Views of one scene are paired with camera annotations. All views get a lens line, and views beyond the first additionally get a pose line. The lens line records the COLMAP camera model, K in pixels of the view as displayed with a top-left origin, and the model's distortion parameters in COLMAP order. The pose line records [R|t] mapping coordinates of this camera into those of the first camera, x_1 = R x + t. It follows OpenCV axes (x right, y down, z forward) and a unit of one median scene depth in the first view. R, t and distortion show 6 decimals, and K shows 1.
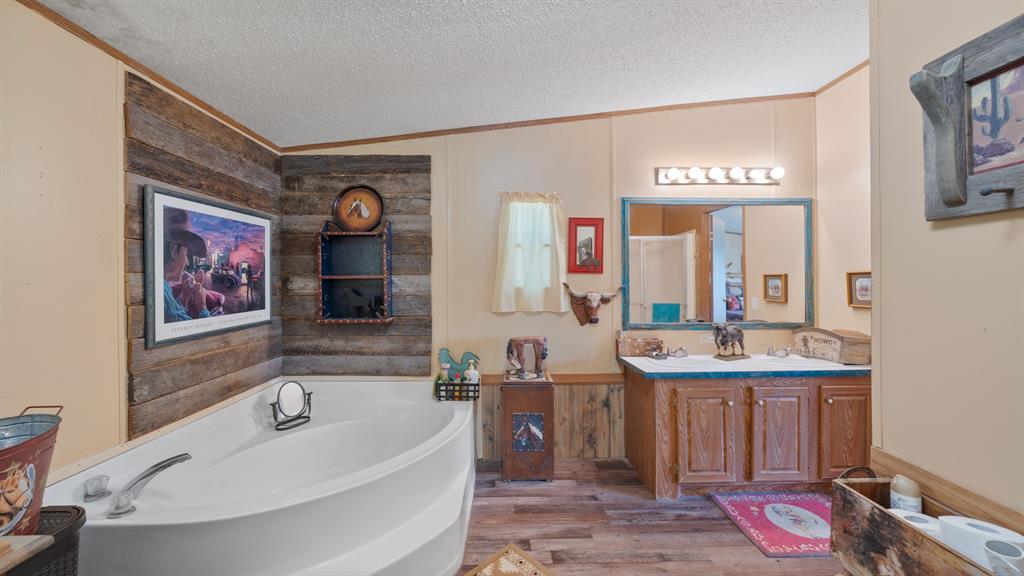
lens RADIAL K [[350.3, 0, 516.1], [0, 350.3, 280.1], [0, 0, 1]] dist [-0.003114, -0.000304]
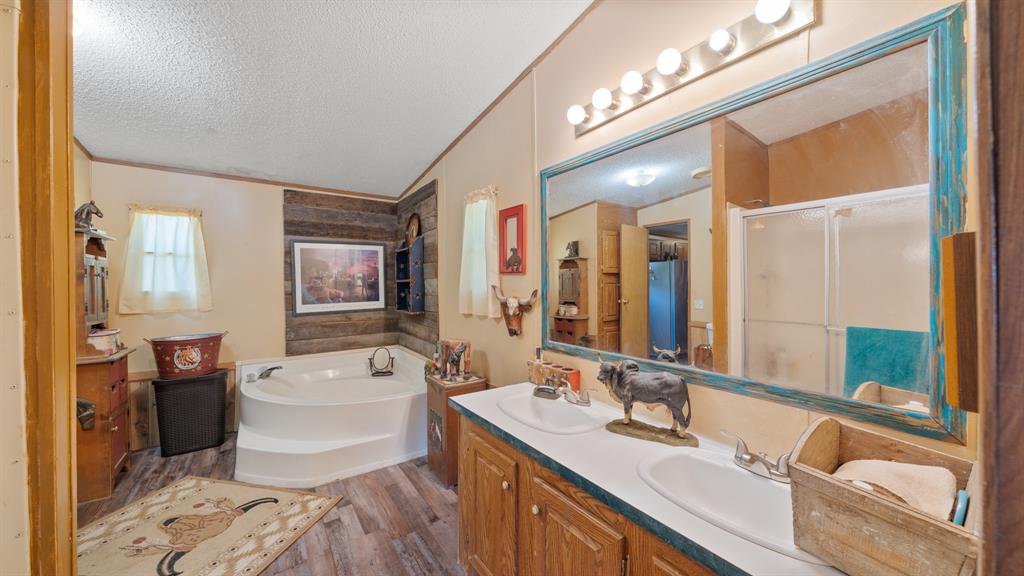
lens RADIAL K [[350.3, 0, 517.3], [0, 350.3, 284.2], [0, 0, 1]] dist [-0.003114, -0.000304]
pose [[0.578604, 0.001456, -0.815607, 1.119826], [0.008410, 0.999935, 0.007751, -0.003164], [0.815565, -0.011343, 0.578554, 0.662295]]
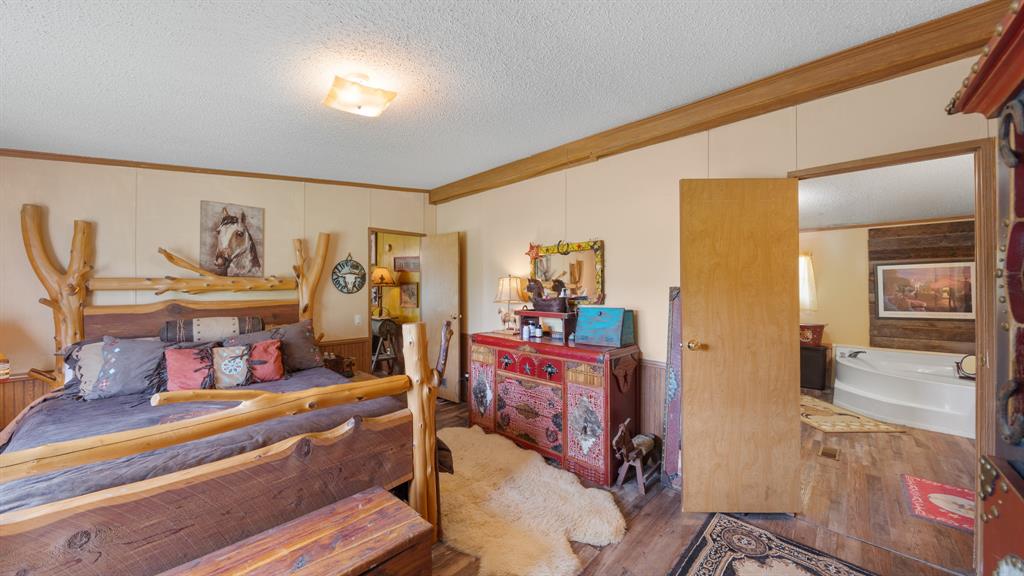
lens RADIAL K [[350.3, 0, 510.9], [0, 350.3, 287.2], [0, 0, 1]] dist [-0.003114, -0.000304]
pose [[-0.710485, 0.000008, -0.703713, 2.464936], [0.006889, 0.999952, -0.006943, -0.055833], [0.703679, -0.009780, -0.710451, 0.694640]]
